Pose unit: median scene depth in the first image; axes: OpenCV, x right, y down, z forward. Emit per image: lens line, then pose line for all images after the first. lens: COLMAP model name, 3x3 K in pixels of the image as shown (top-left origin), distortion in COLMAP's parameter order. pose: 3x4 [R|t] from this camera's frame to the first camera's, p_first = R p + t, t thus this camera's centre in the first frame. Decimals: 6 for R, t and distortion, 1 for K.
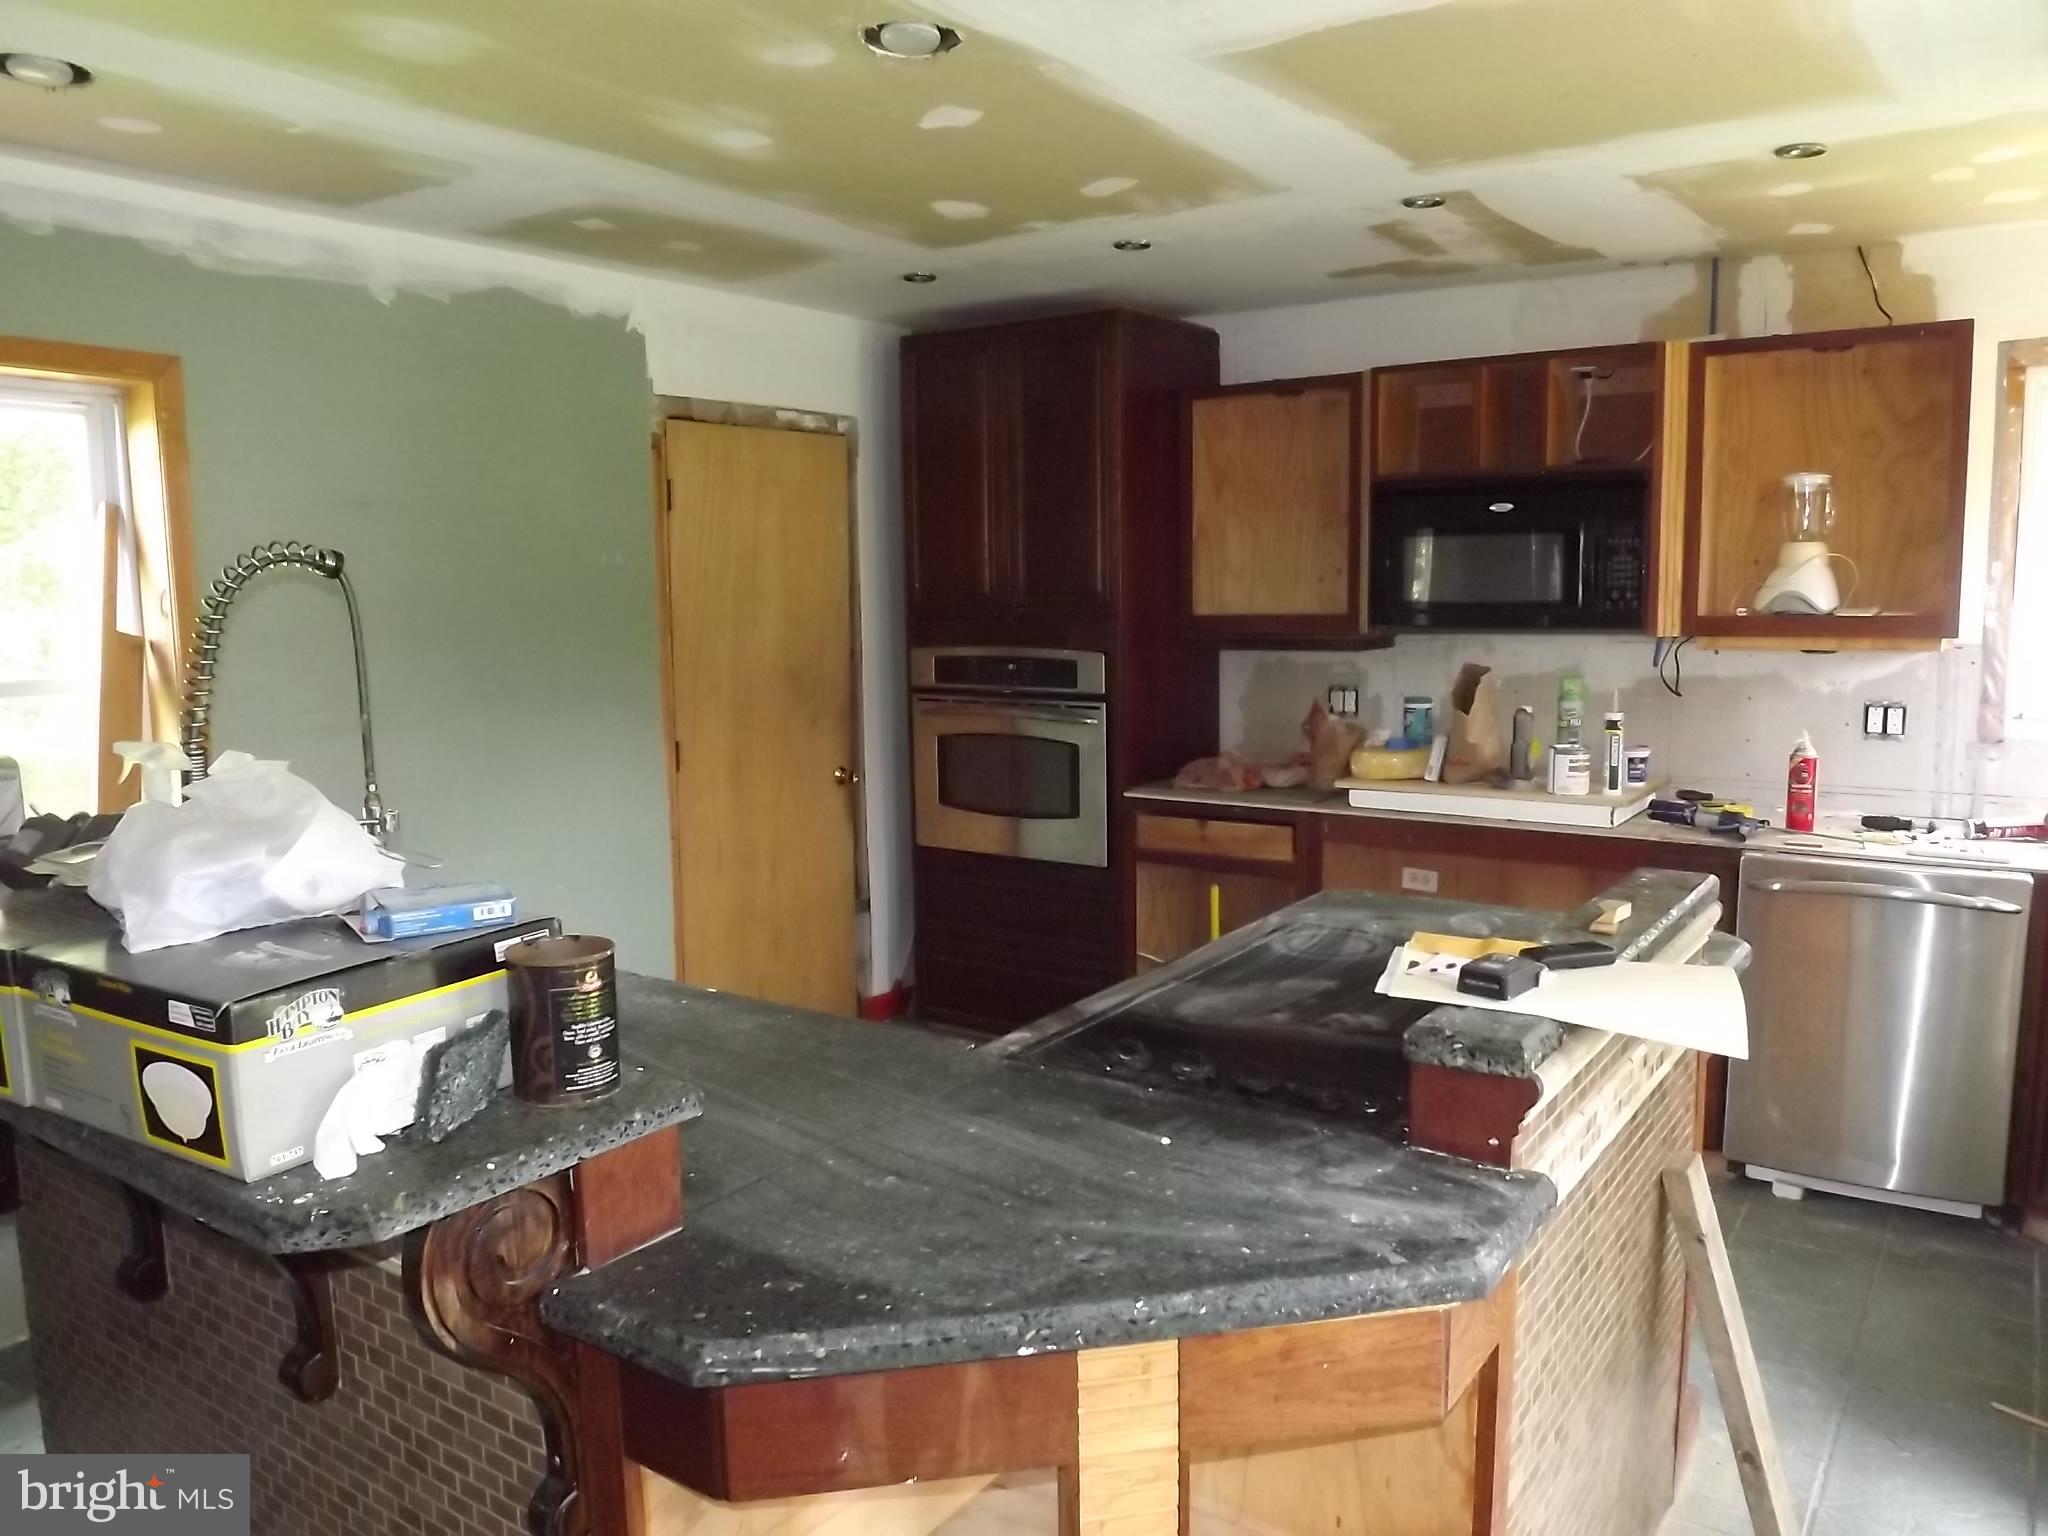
lens RADIAL K [[1506.1, 0, 1031.3], [0, 1506.1, 773.1], [0, 0, 1]] dist [-0.043128, 0.013771]
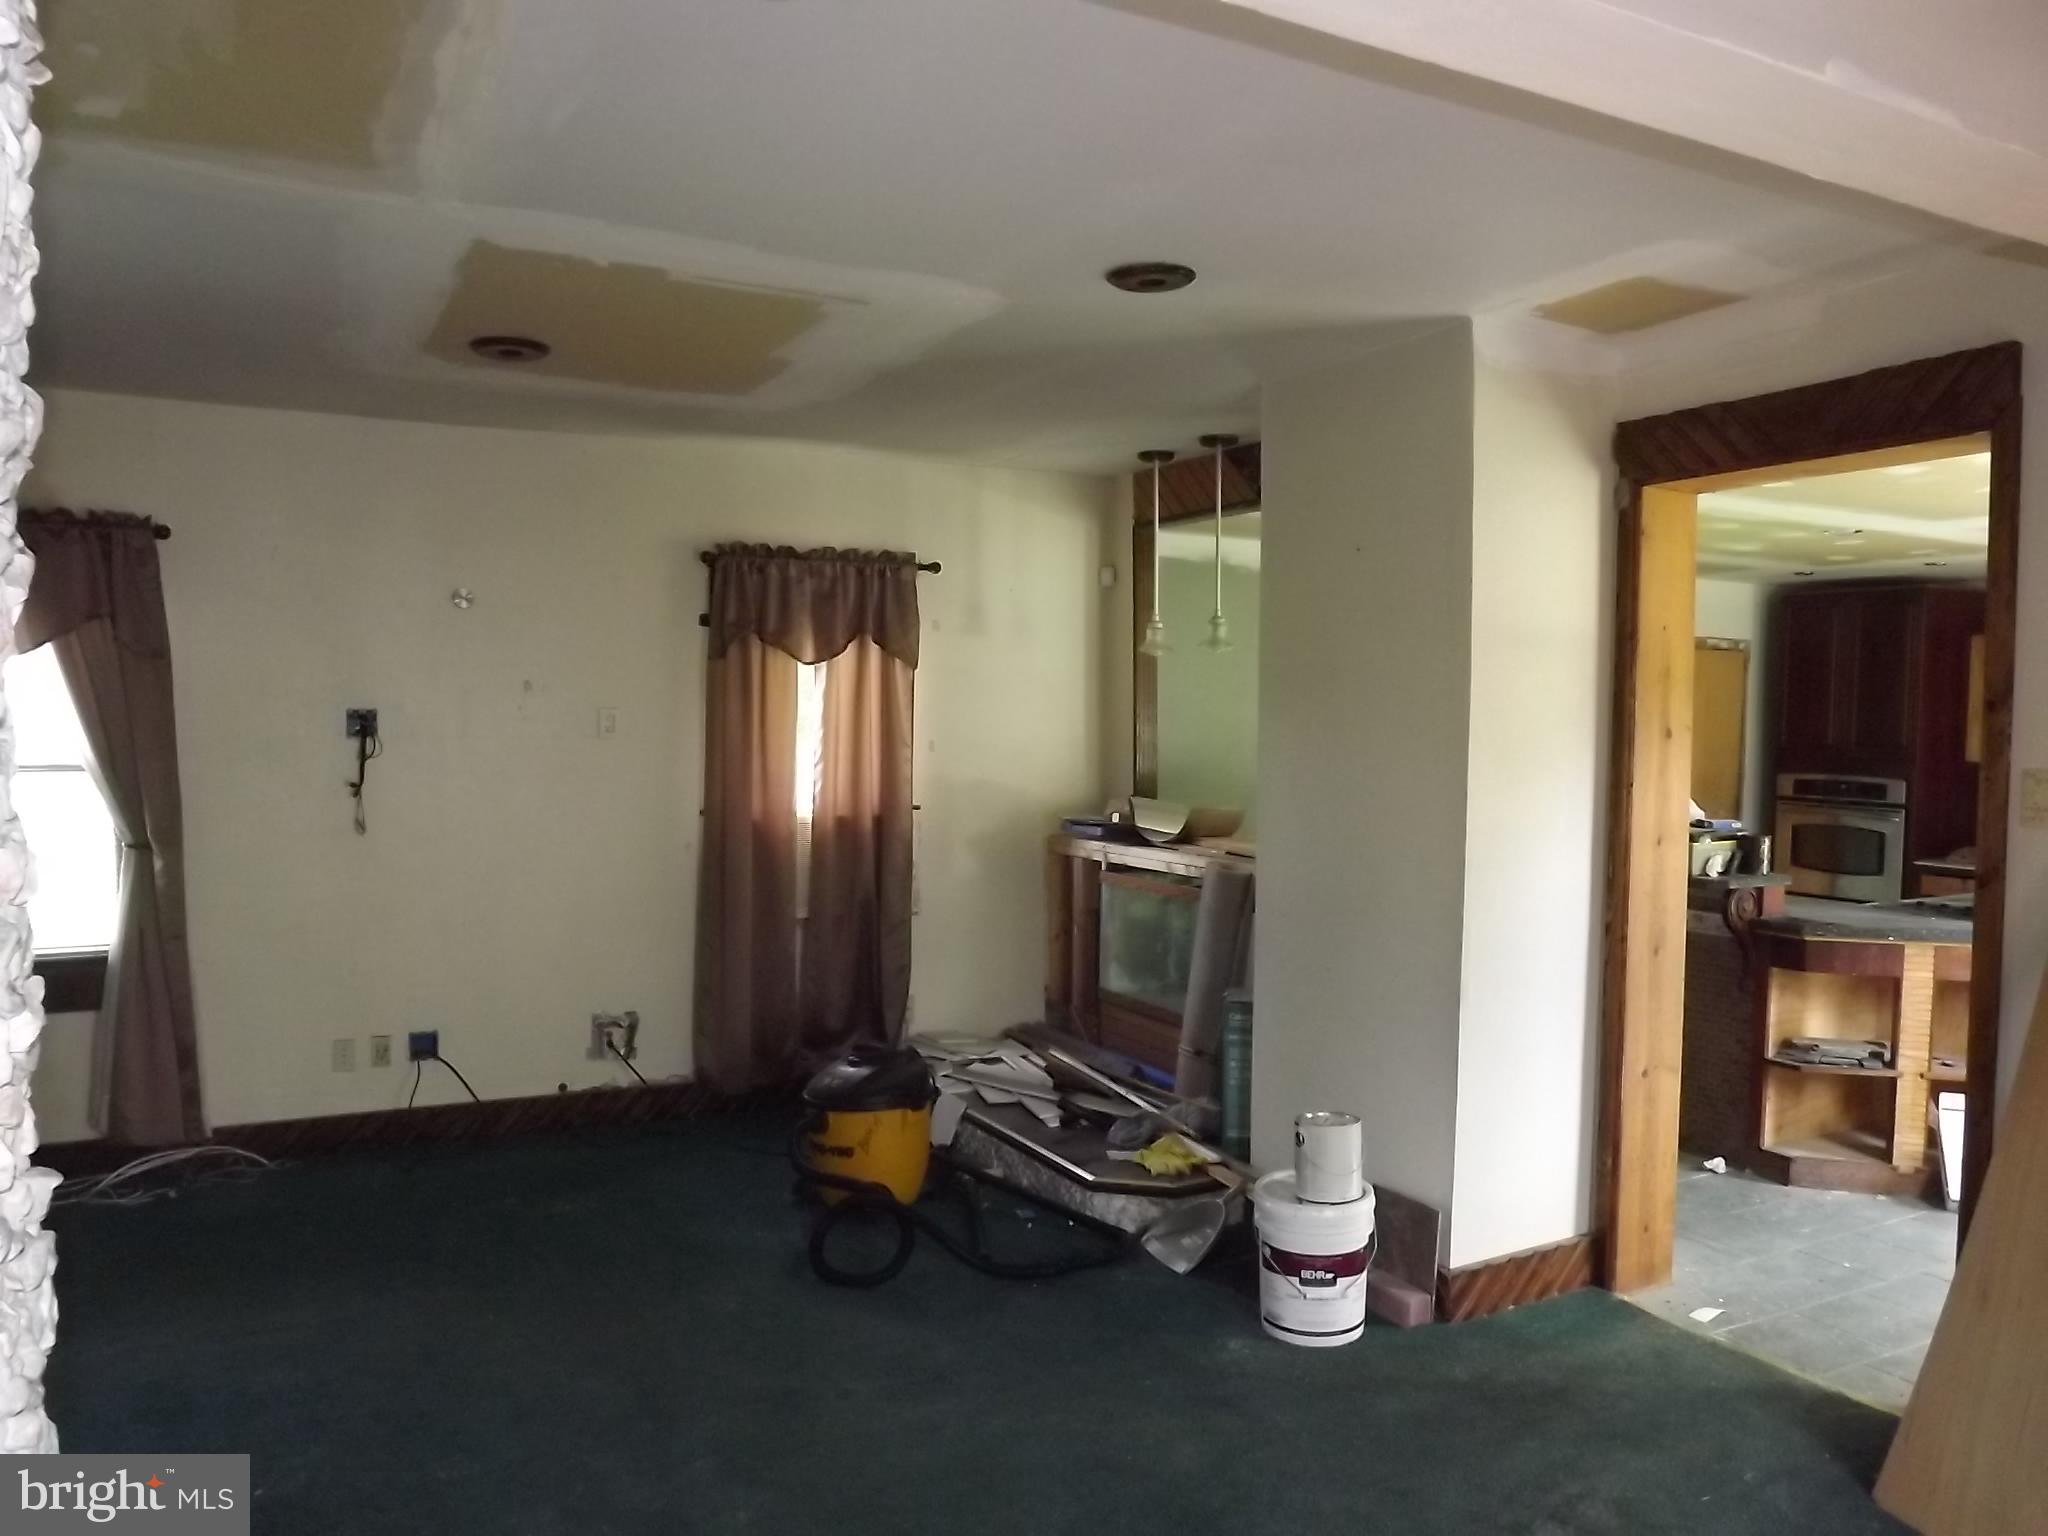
lens RADIAL K [[1506.1, 0, 1014.0], [0, 1506.1, 783.1], [0, 0, 1]] dist [-0.043128, 0.013771]
pose [[0.885976, 0.051457, -0.460867, -0.071541], [-0.086347, 0.994750, -0.054928, 0.103915], [0.455621, 0.088459, 0.885768, -0.971503]]
